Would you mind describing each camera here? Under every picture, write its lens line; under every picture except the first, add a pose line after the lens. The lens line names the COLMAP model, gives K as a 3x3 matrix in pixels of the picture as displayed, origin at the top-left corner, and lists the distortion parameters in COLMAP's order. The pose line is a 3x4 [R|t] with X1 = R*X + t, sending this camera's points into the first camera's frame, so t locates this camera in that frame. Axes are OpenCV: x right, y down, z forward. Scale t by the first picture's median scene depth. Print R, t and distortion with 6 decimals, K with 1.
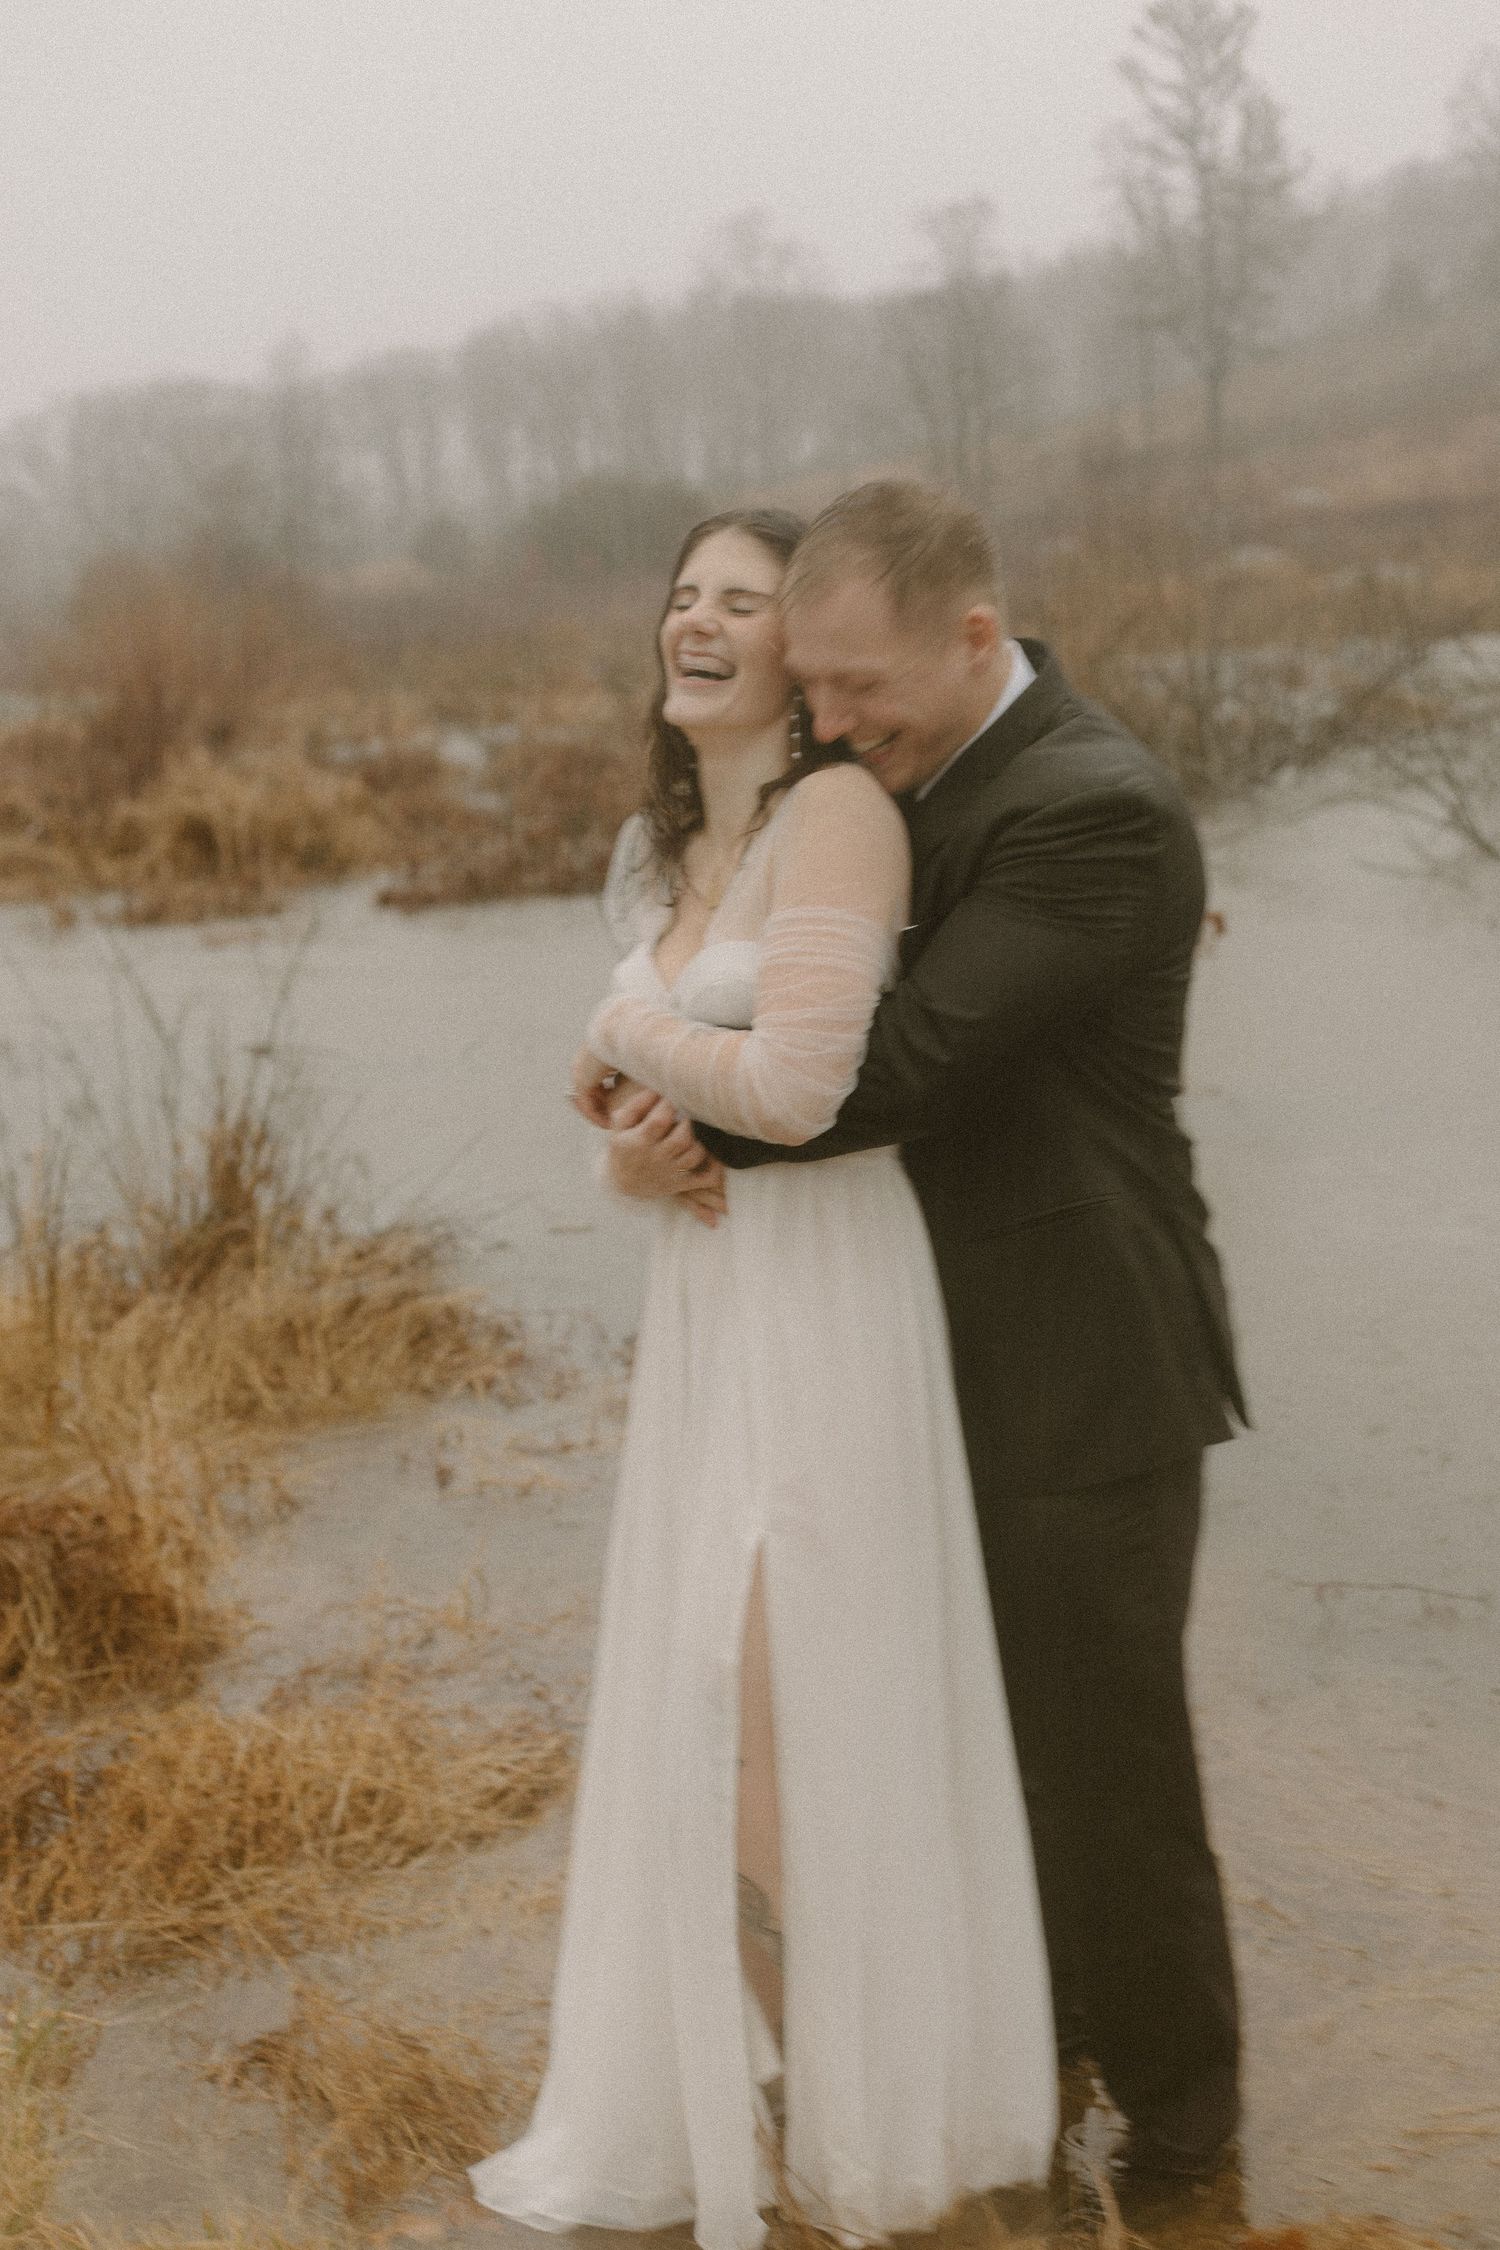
lens RADIAL K [[3397.9, 0, 750.0], [0, 3397.9, 1125.0], [0, 0, 1]] dist [0.002106, 0.045601]
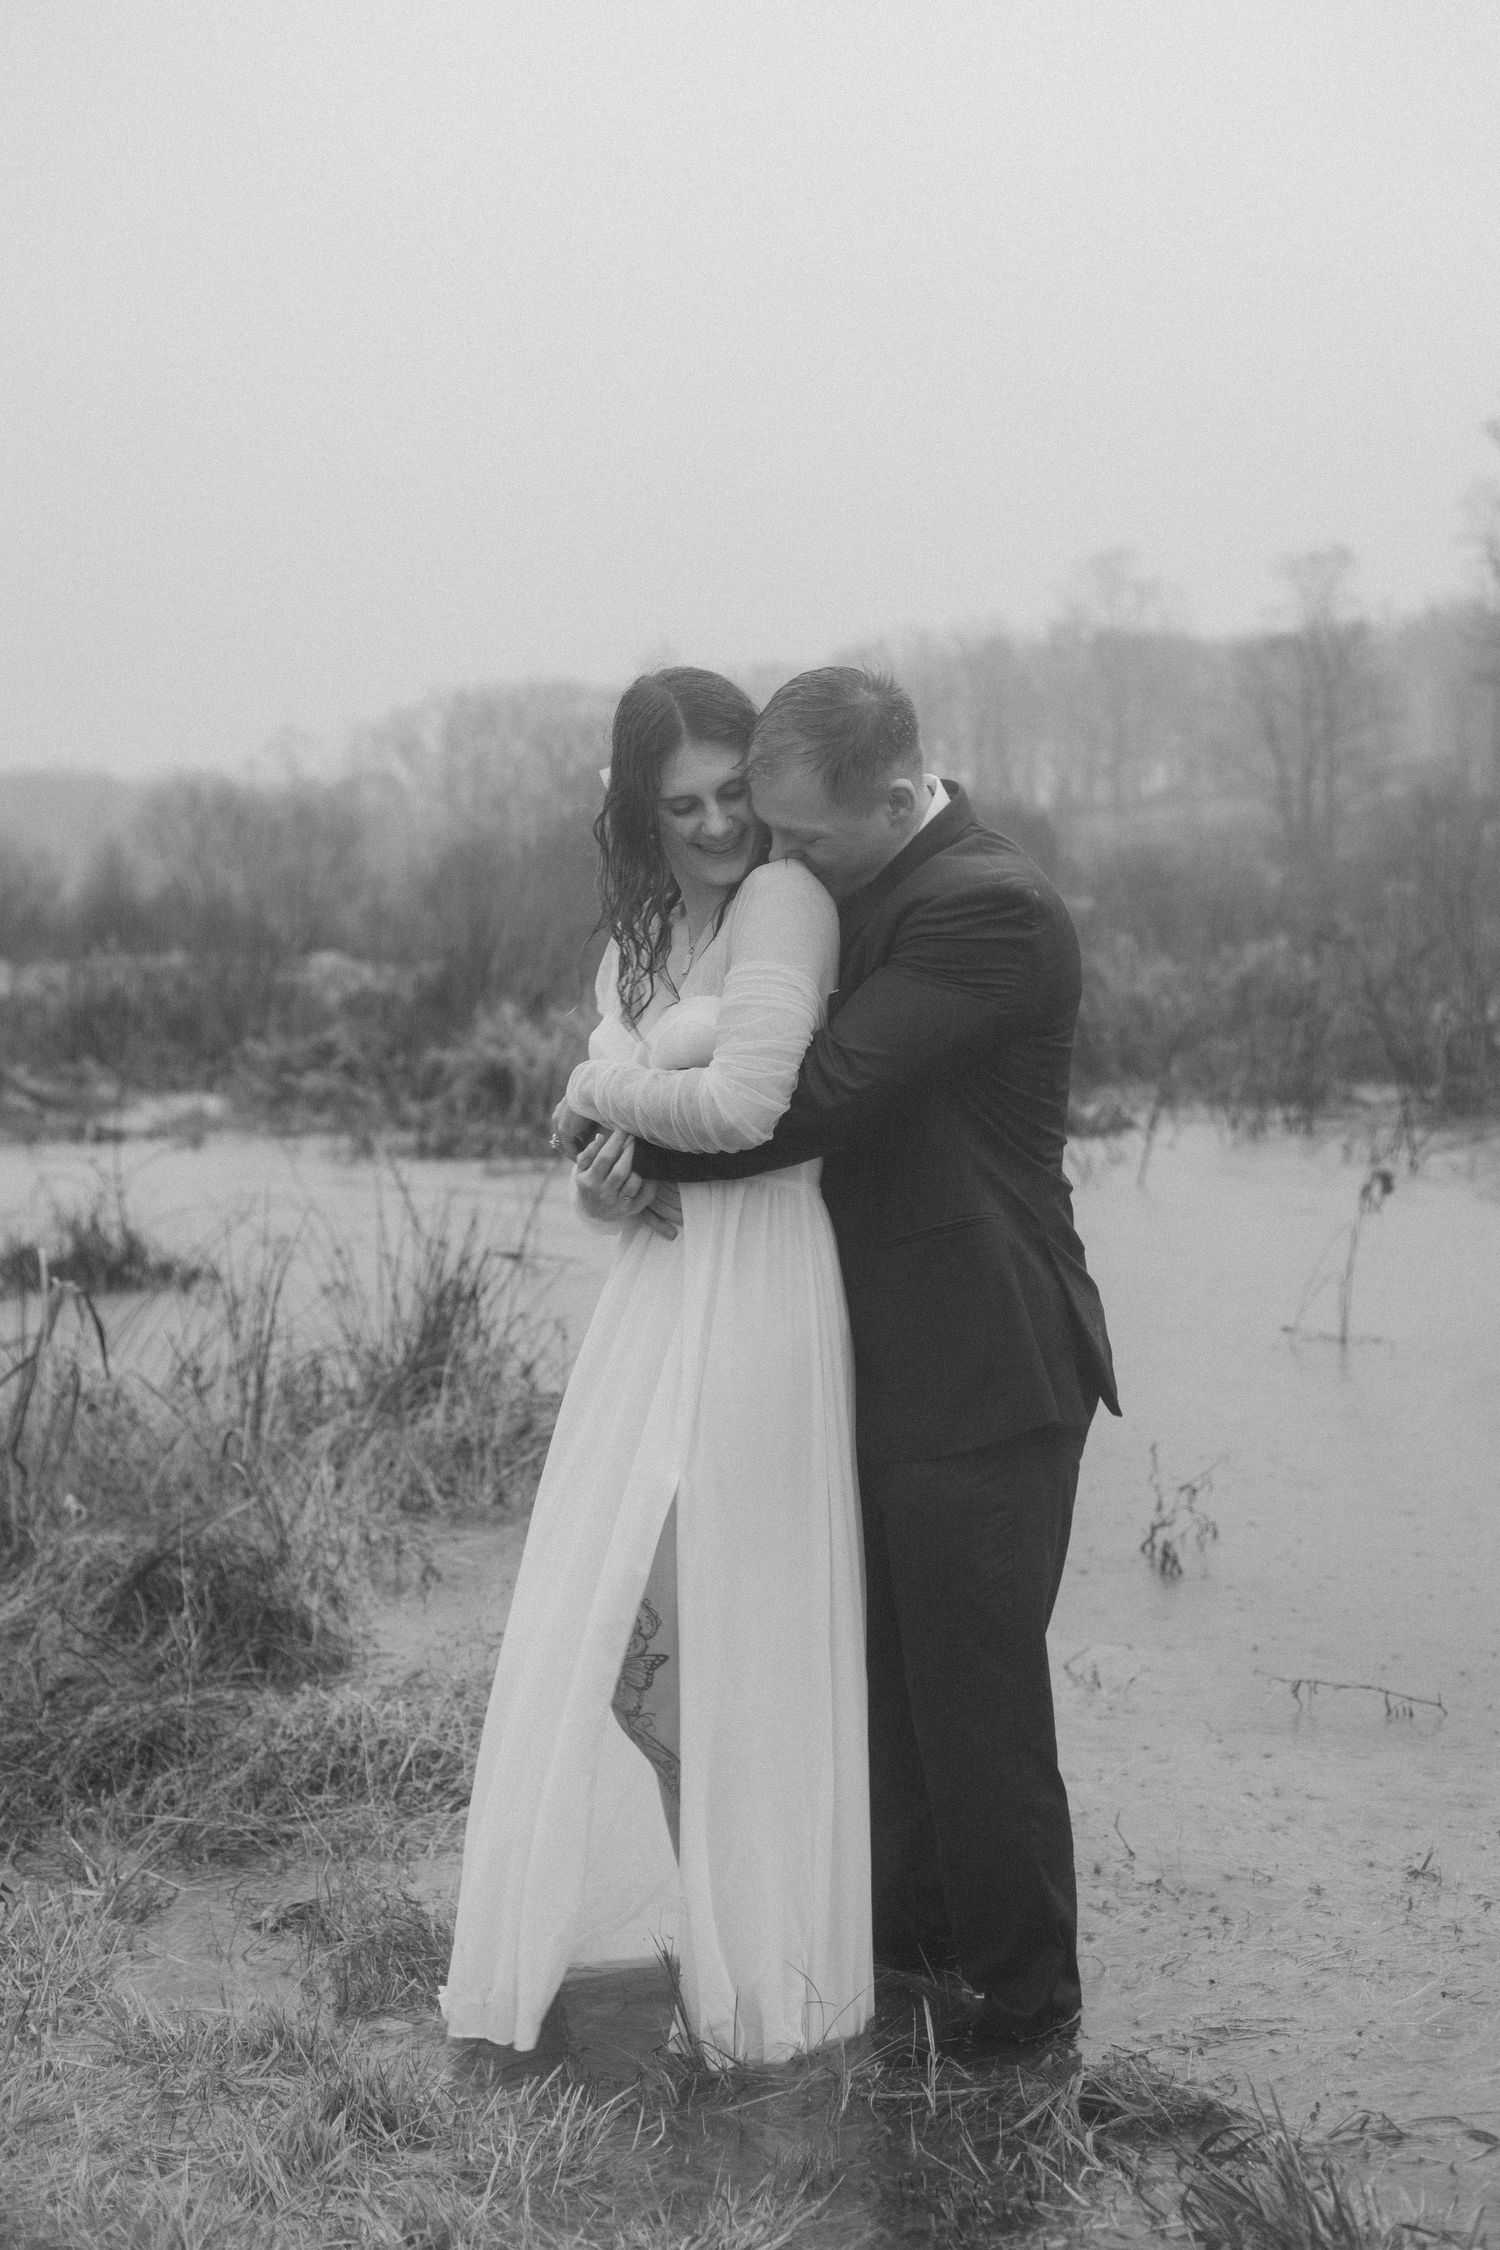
lens RADIAL K [[3400.3, 0, 750.0], [0, 3400.3, 1125.0], [0, 0, 1]] dist [0.039524, -0.034832]
pose [[0.992658, 0.069039, -0.099321, 0.063411], [-0.078015, 0.992925, -0.089523, 0.048690], [0.092438, 0.096614, 0.991020, -0.118580]]
